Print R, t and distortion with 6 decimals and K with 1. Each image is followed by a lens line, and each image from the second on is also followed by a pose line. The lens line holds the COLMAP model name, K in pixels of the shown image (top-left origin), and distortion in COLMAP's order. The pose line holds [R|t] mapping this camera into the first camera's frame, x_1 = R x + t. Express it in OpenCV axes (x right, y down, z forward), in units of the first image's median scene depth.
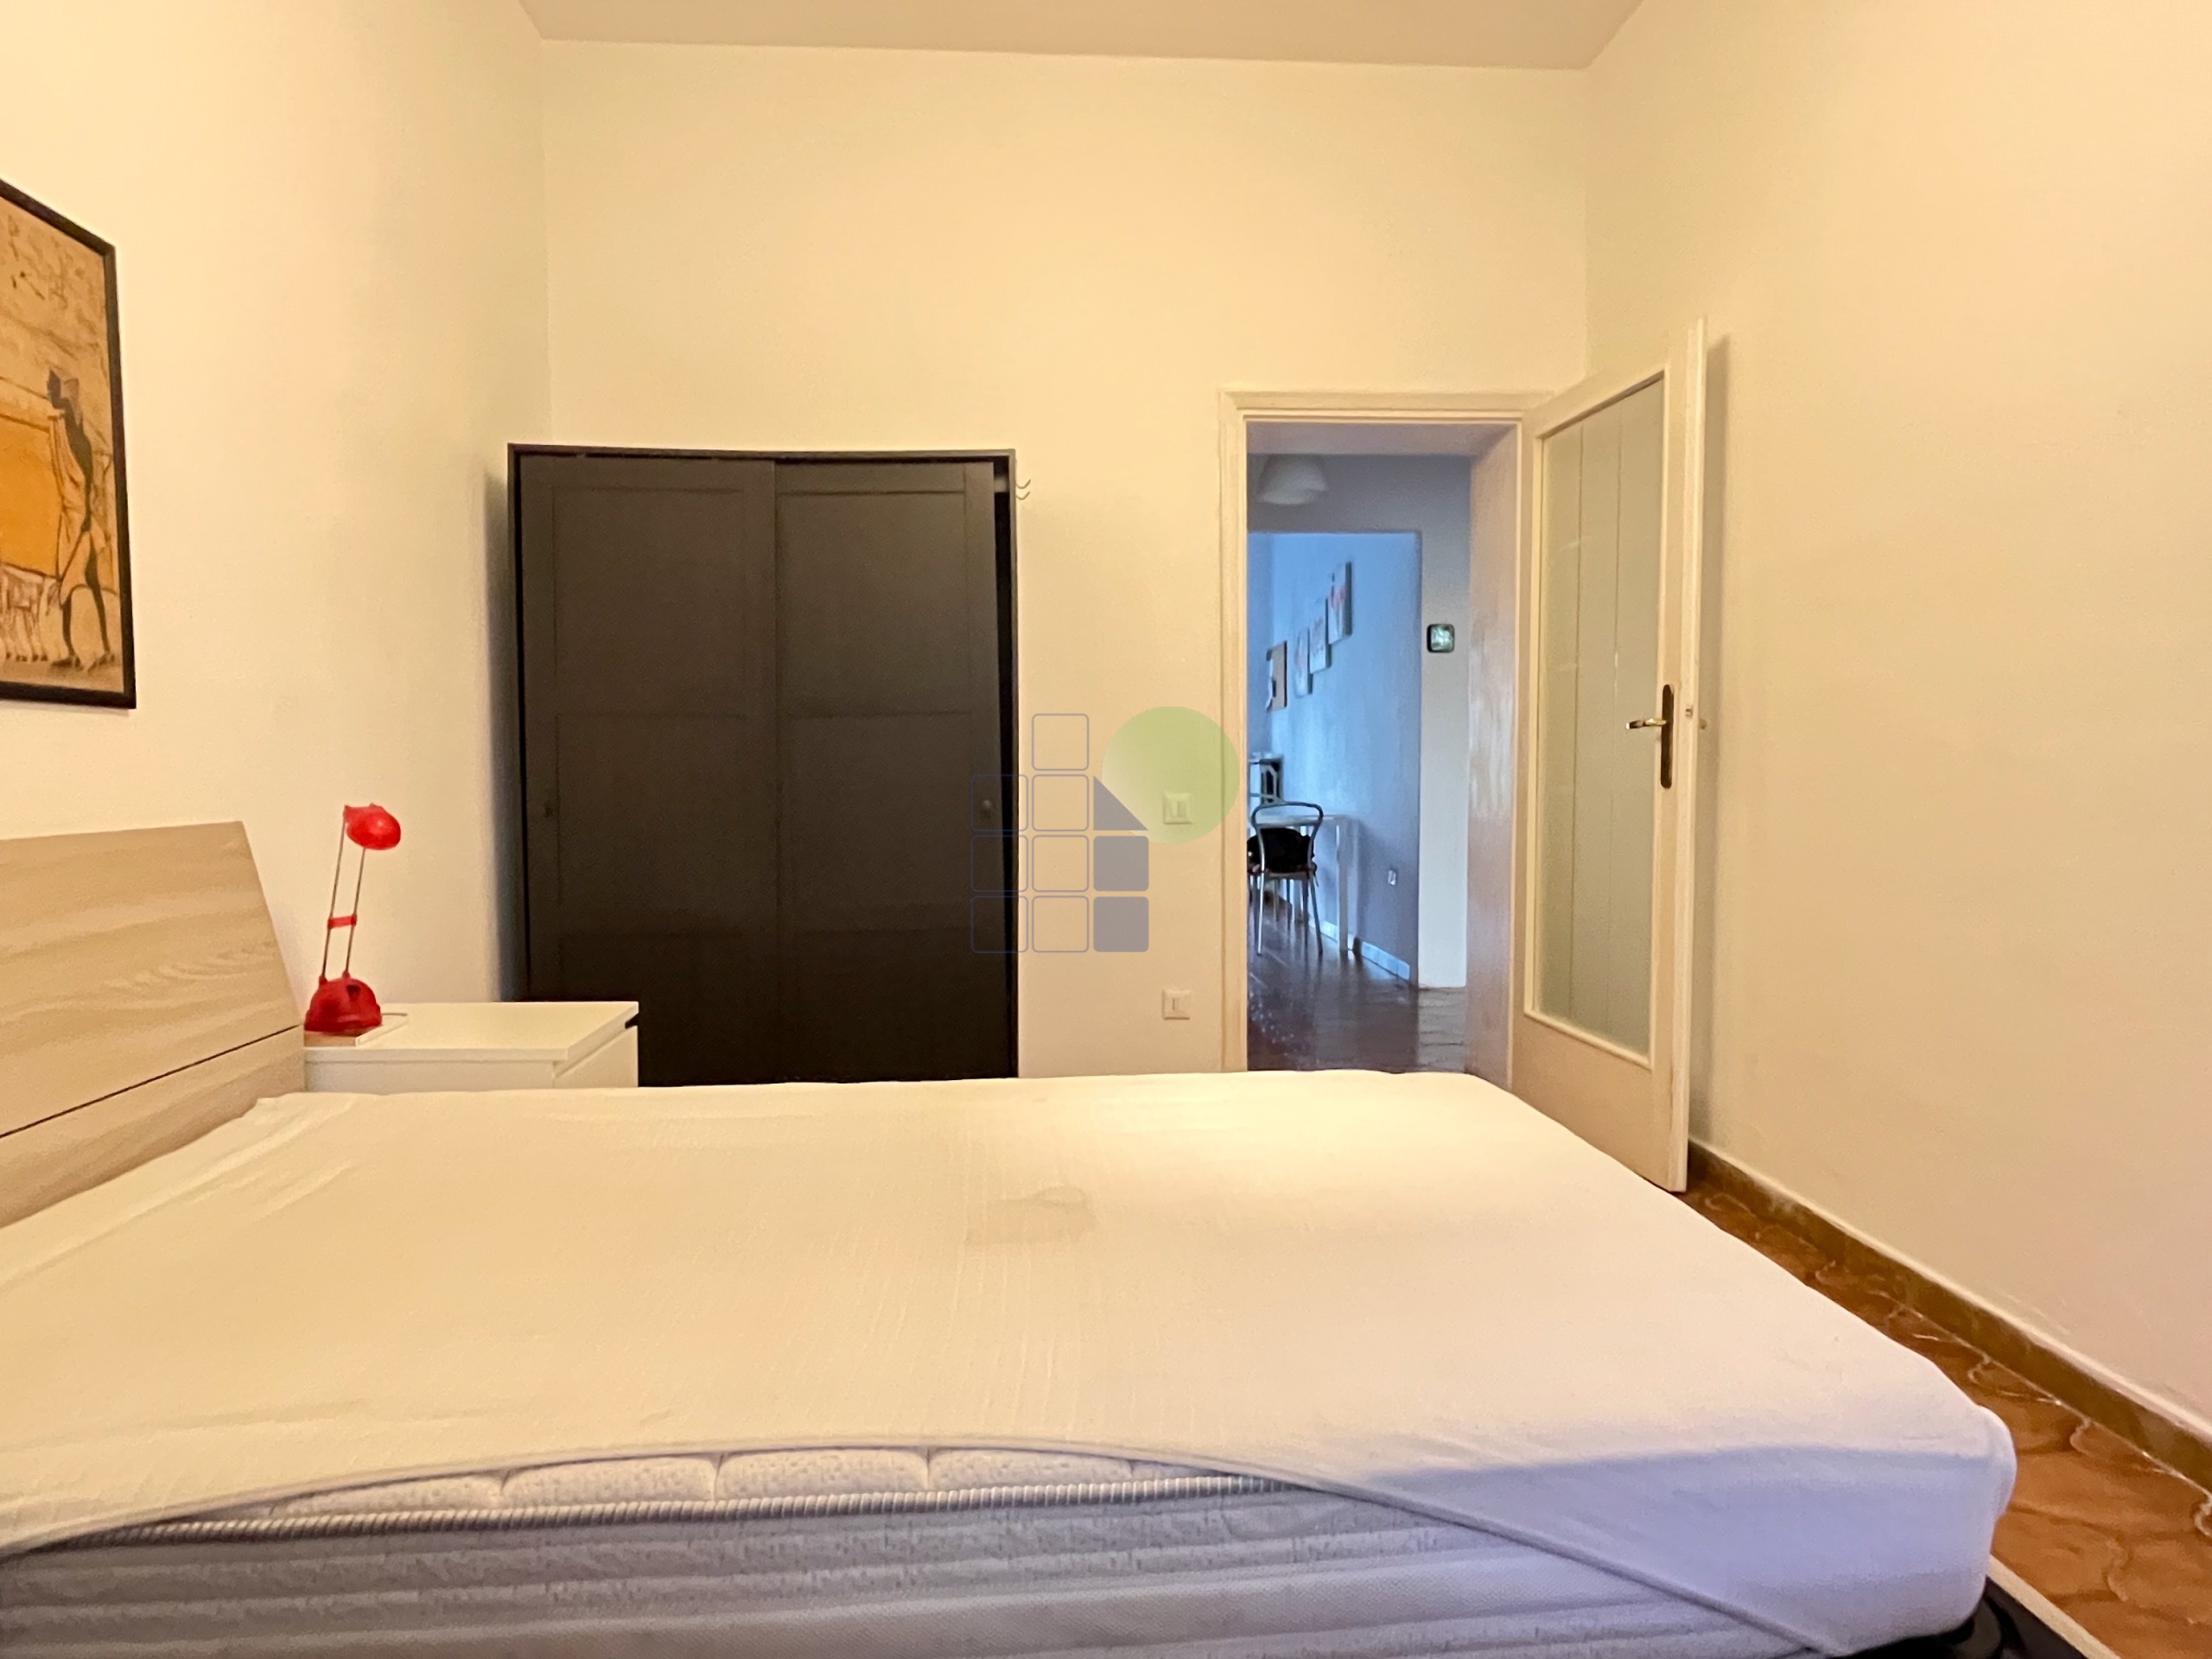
lens RADIAL K [[1274.3, 0, 1097.5], [0, 1274.3, 841.3], [0, 0, 1]] dist [-0.001142, -0.002528]
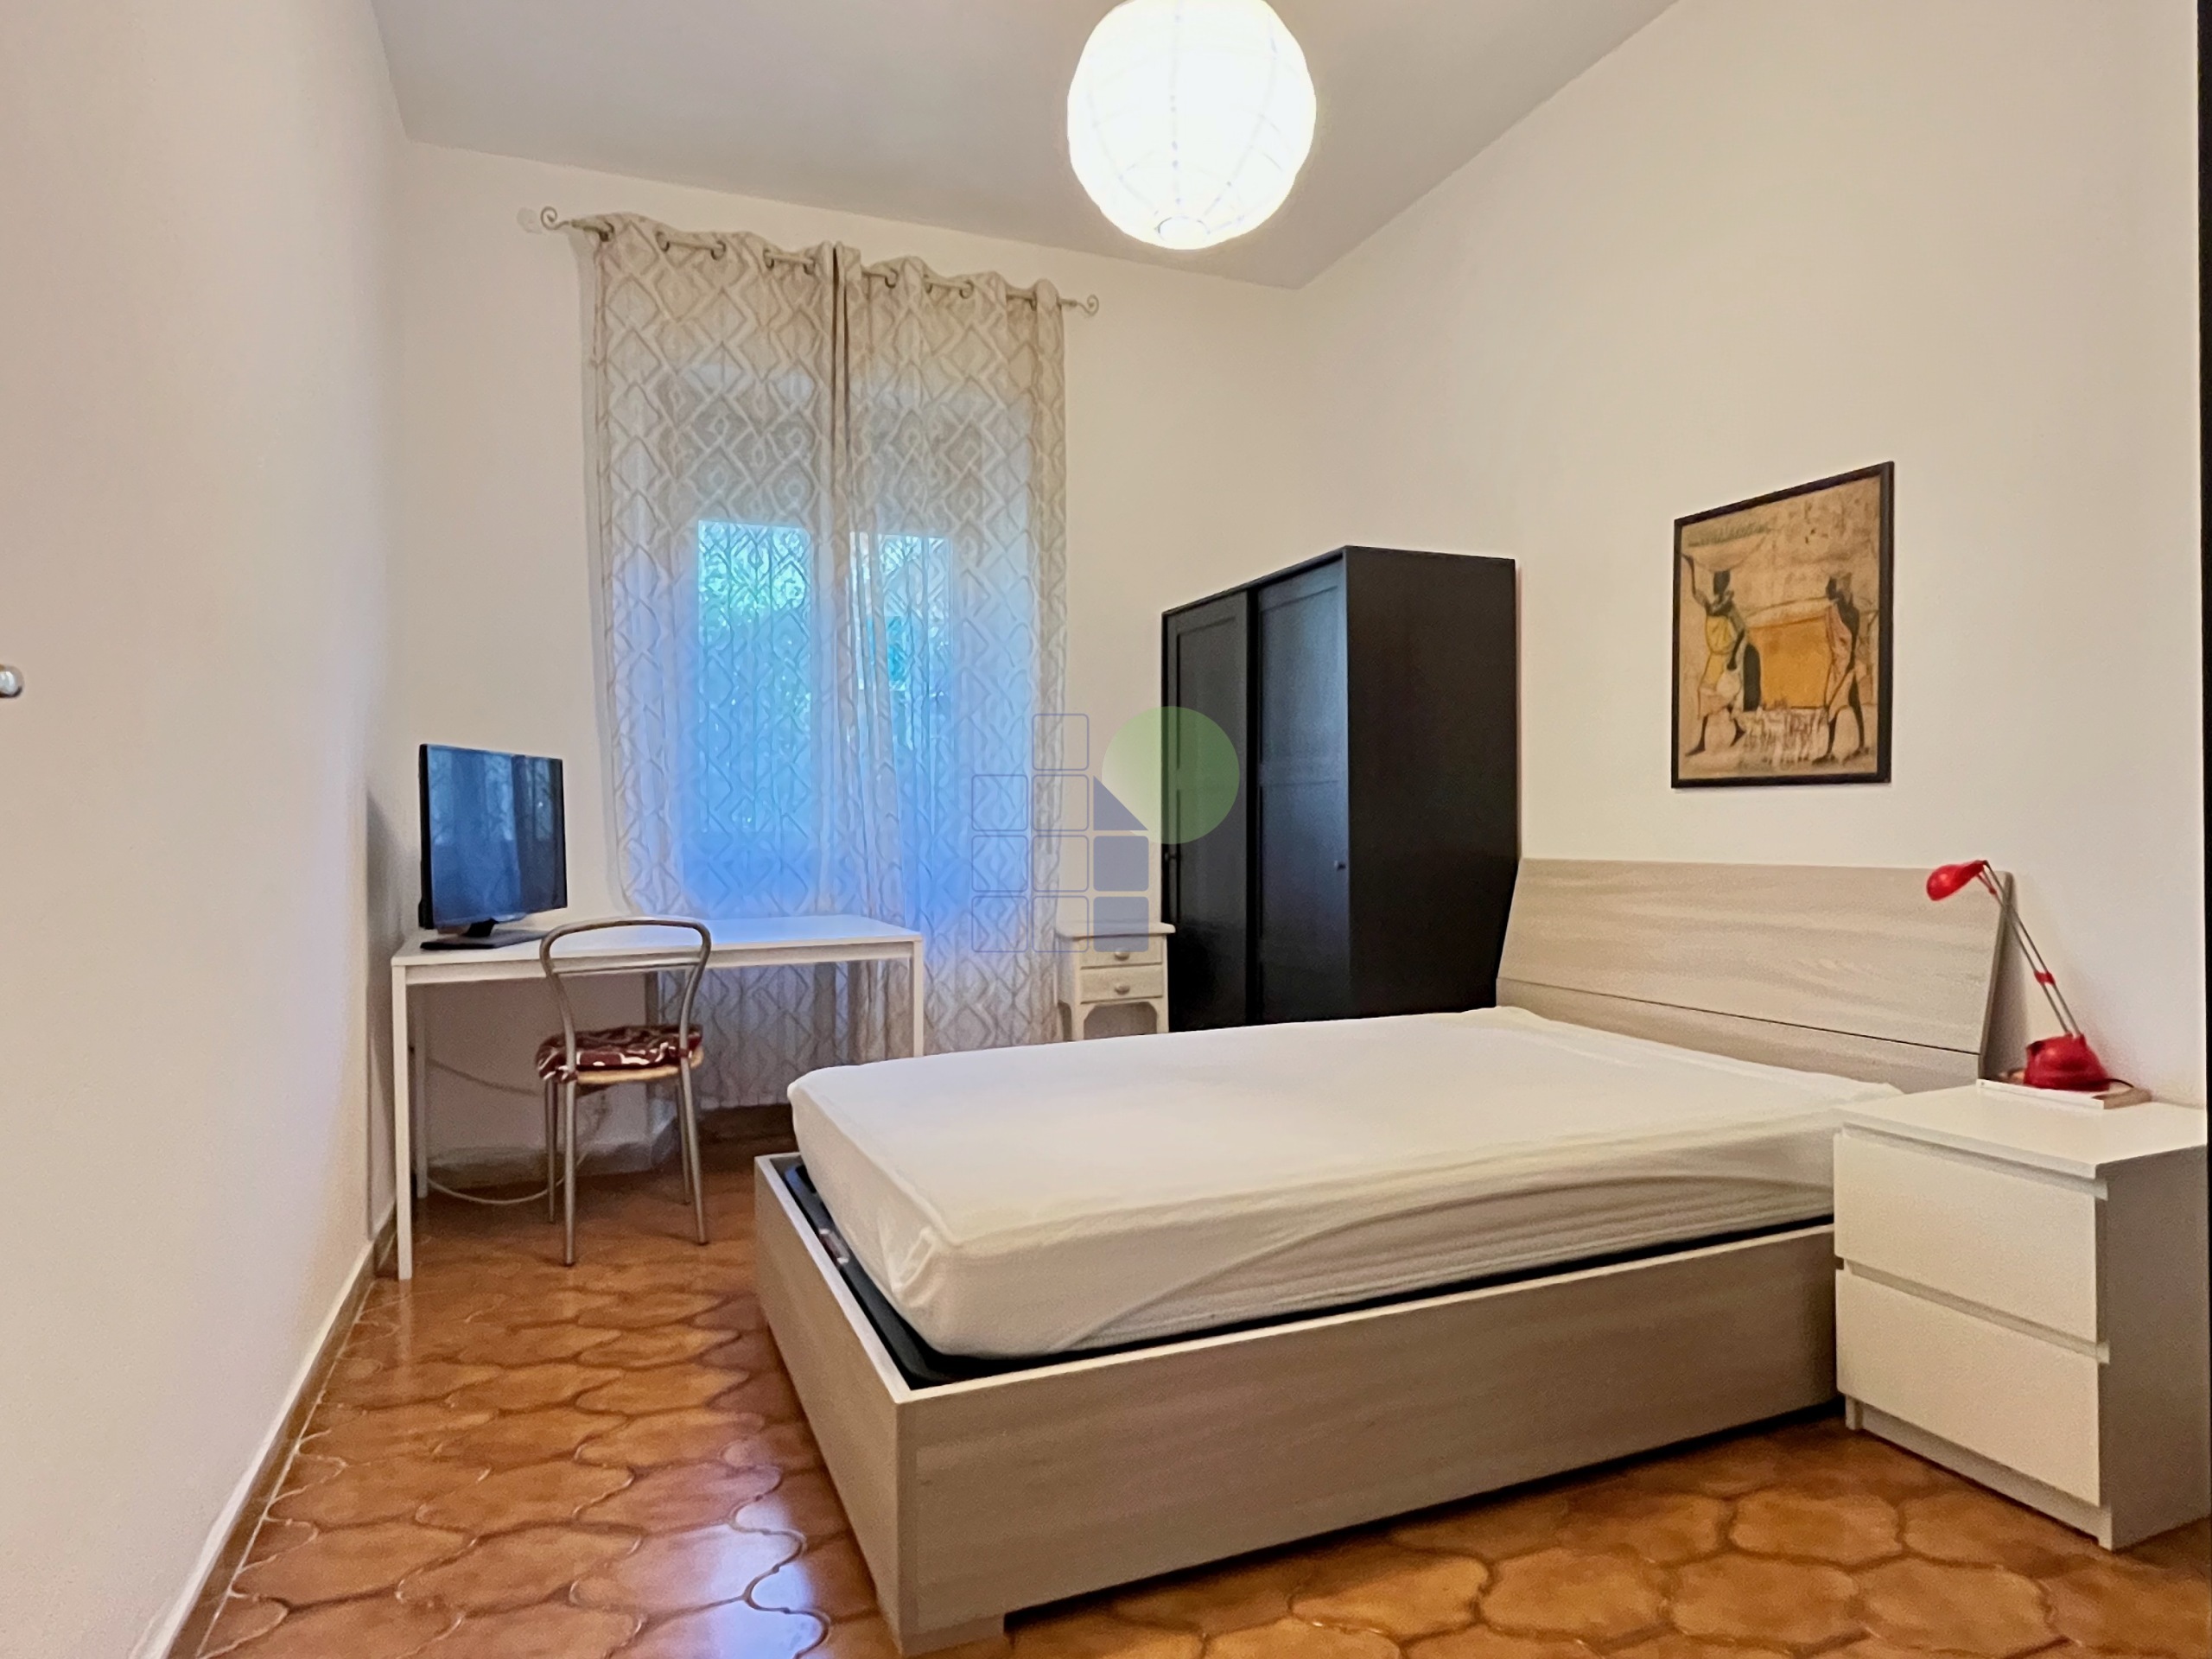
lens RADIAL K [[1274.3, 0, 1097.5], [0, 1274.3, 841.3], [0, 0, 1]] dist [-0.001142, -0.002528]
pose [[-0.947422, 0.010176, -0.319824, 0.564120], [-0.012328, 0.997591, 0.068262, -0.133422], [0.319748, 0.068616, -0.945015, 2.201701]]
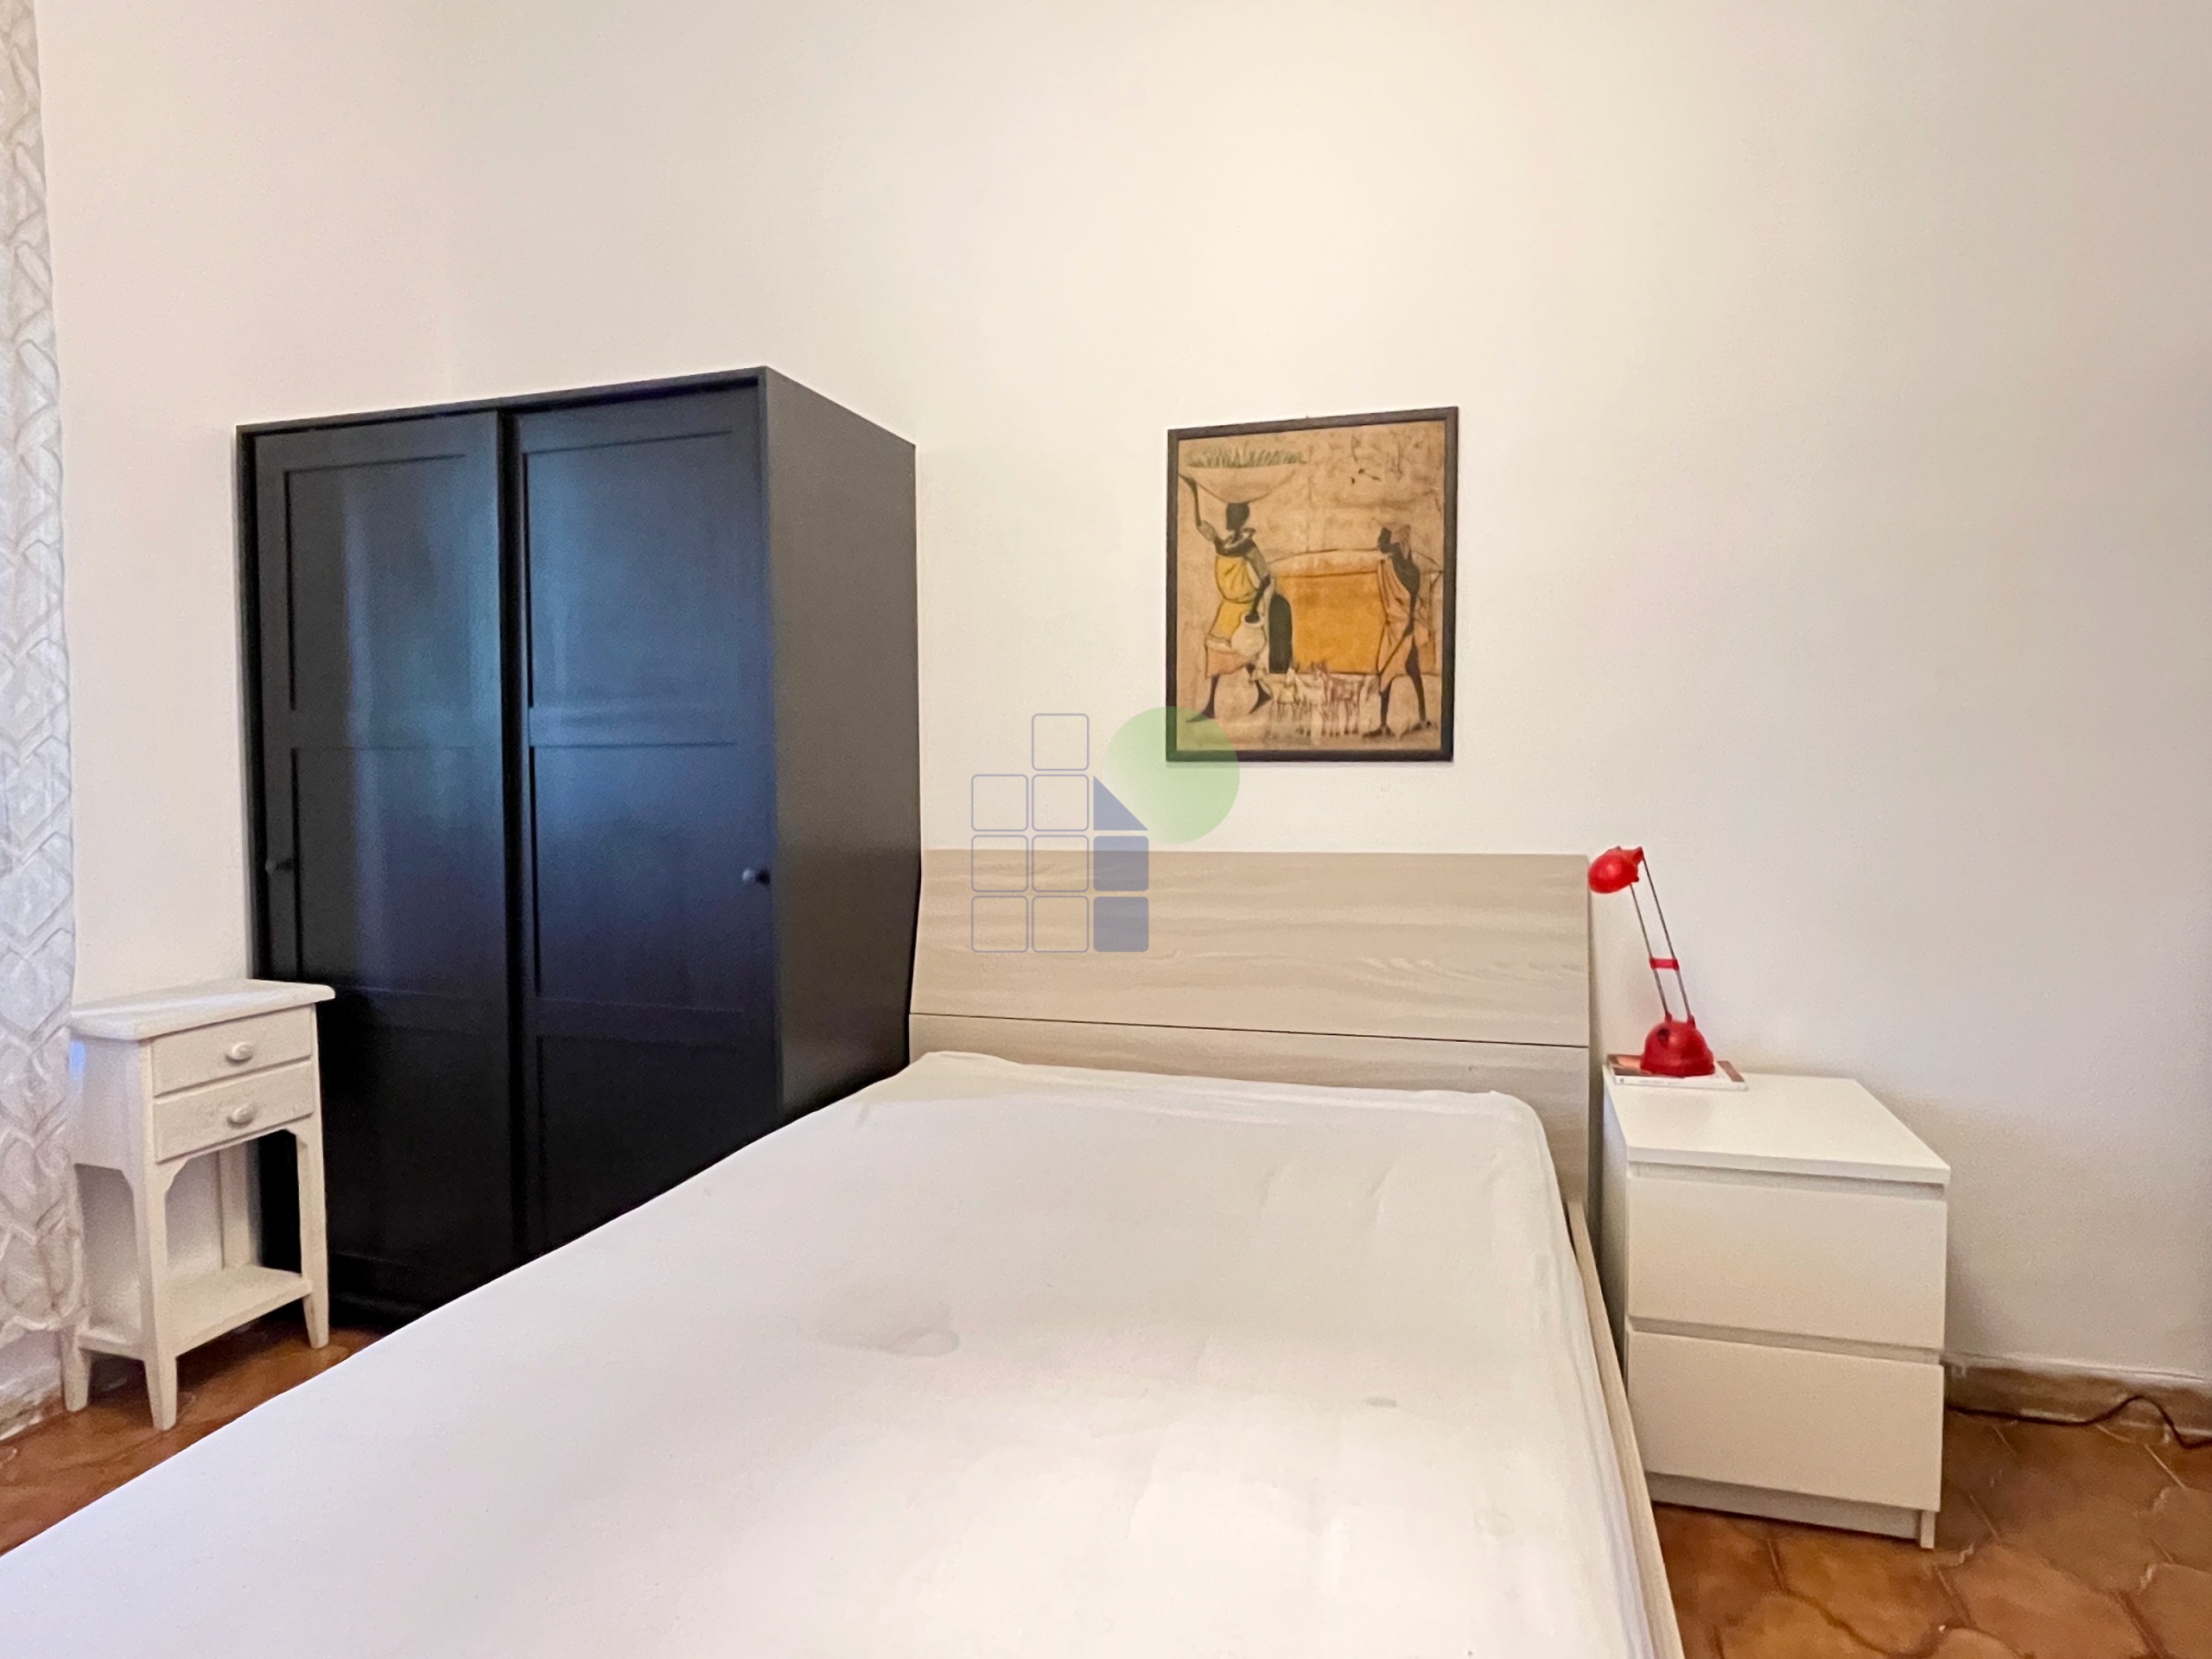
lens RADIAL K [[1274.3, 0, 1097.5], [0, 1274.3, 841.3], [0, 0, 1]] dist [-0.001142, -0.002528]
pose [[-0.359303, 0.051475, -0.931800, 0.626946], [-0.049453, 0.996024, 0.074092, -0.107785], [0.931910, 0.072702, -0.355329, 1.207043]]
